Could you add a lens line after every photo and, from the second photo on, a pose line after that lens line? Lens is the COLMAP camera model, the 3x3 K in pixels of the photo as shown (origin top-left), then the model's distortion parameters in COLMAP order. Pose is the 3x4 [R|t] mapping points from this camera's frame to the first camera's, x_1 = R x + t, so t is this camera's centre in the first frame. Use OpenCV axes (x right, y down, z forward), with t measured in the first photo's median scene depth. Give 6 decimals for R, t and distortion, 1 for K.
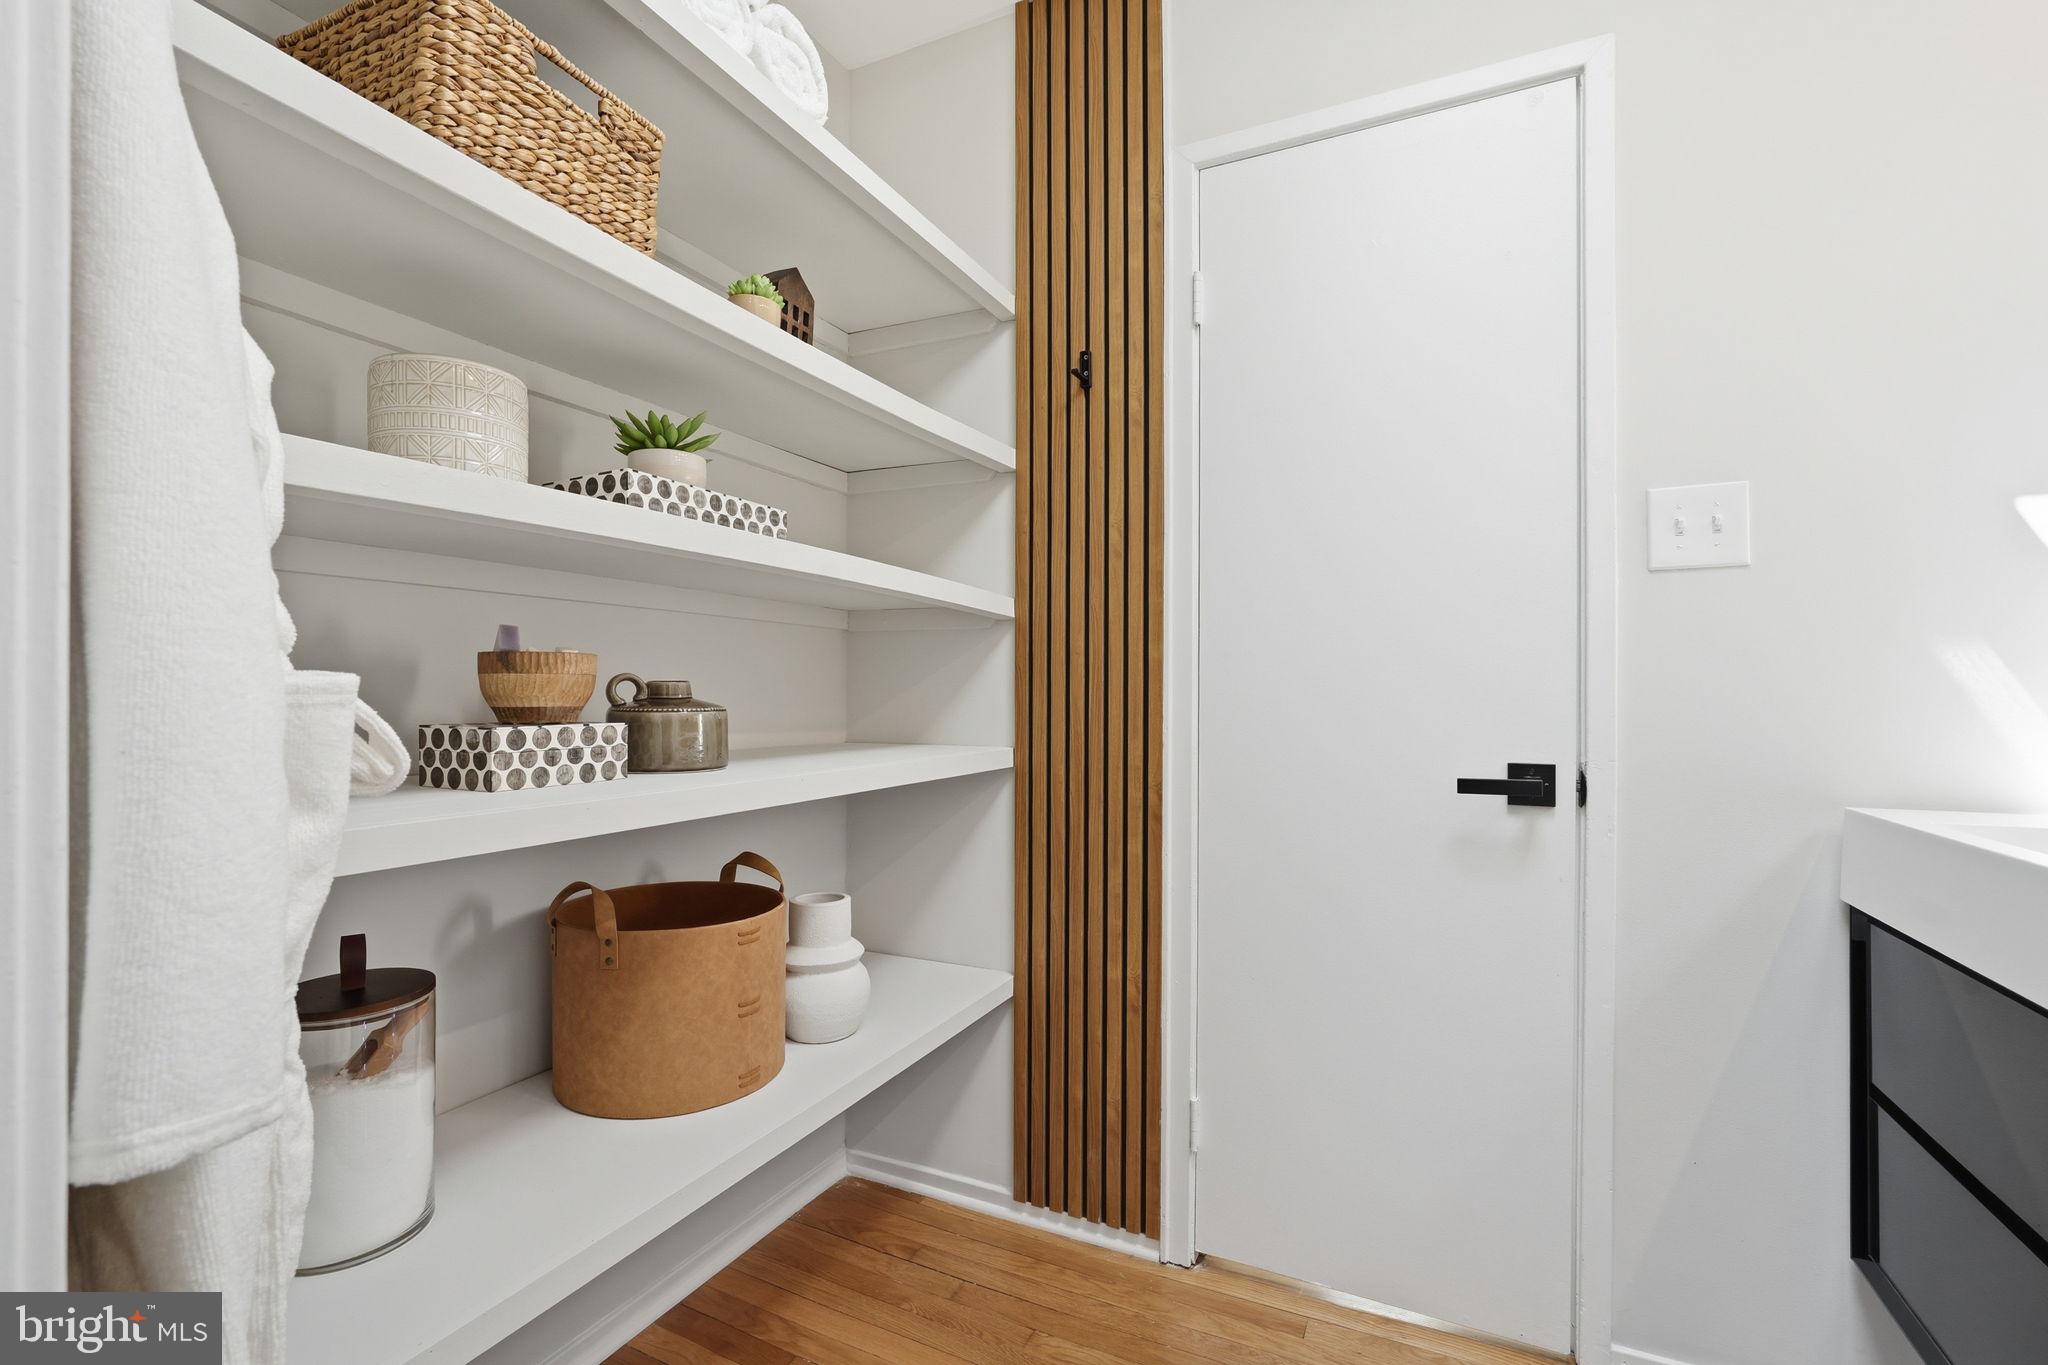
lens RADIAL K [[892.2, 0, 1021.0], [0, 892.2, 694.0], [0, 0, 1]] dist [-0.027681, 0.008944]
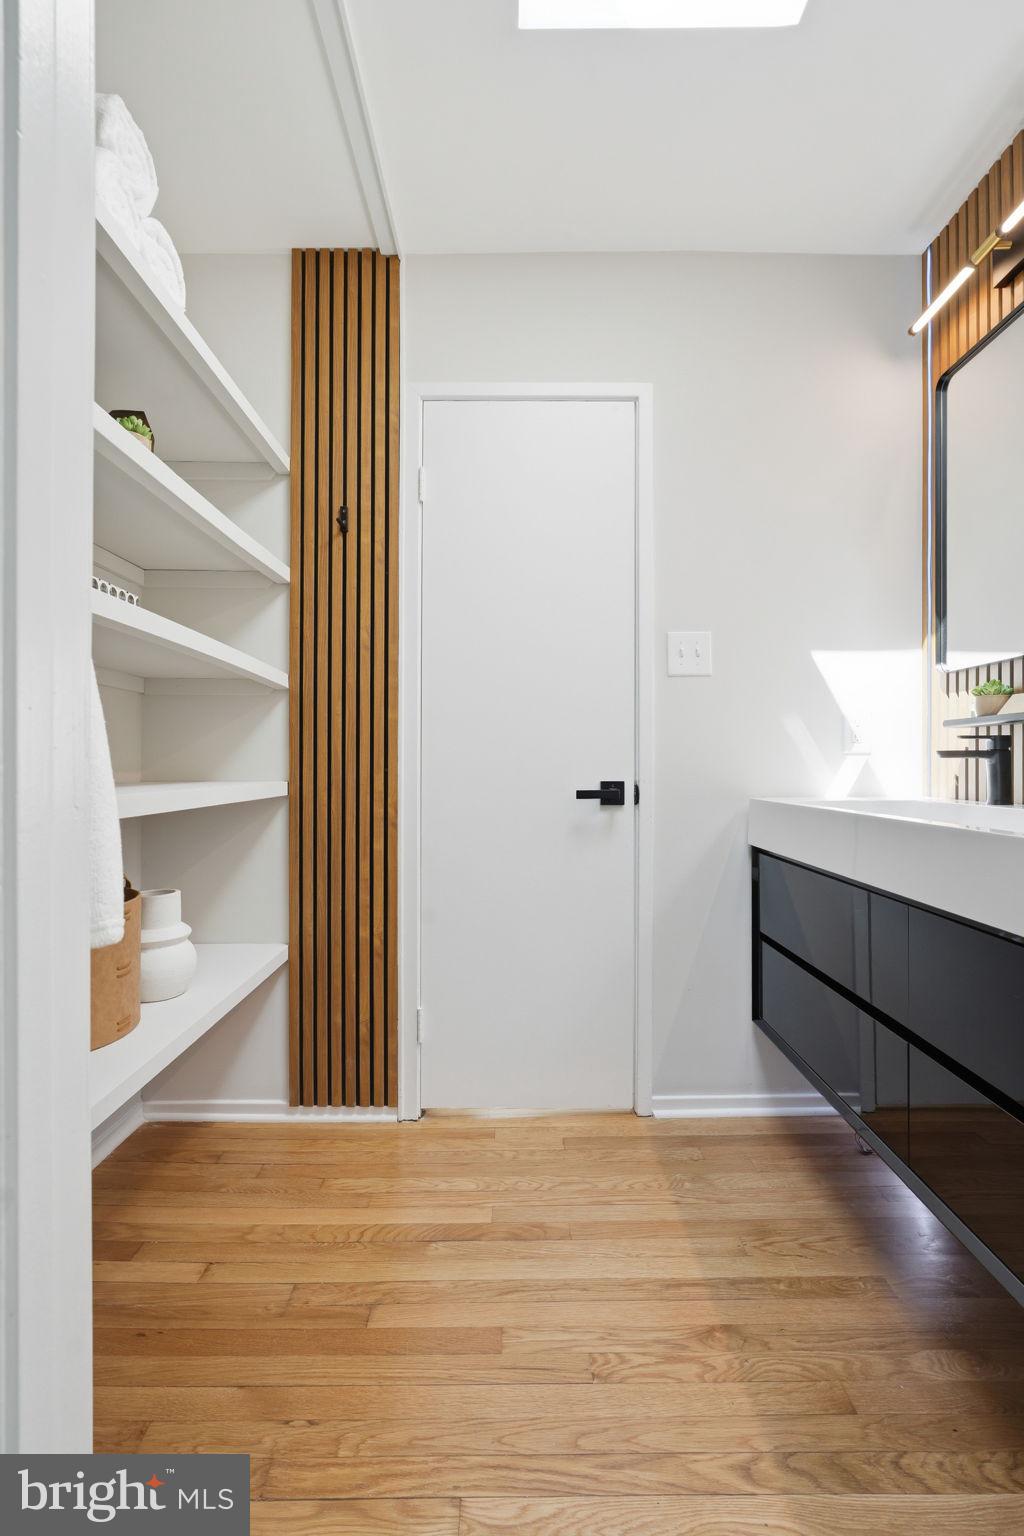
lens RADIAL K [[669.1, 0, 516.9], [0, 669.1, 763.6], [0, 0, 1]] dist [-0.027681, 0.008944]
pose [[0.897437, -0.003283, 0.441130, -0.157008], [0.002533, 0.999994, 0.002291, 0.032936], [-0.441135, -0.000938, 0.897440, -0.102112]]
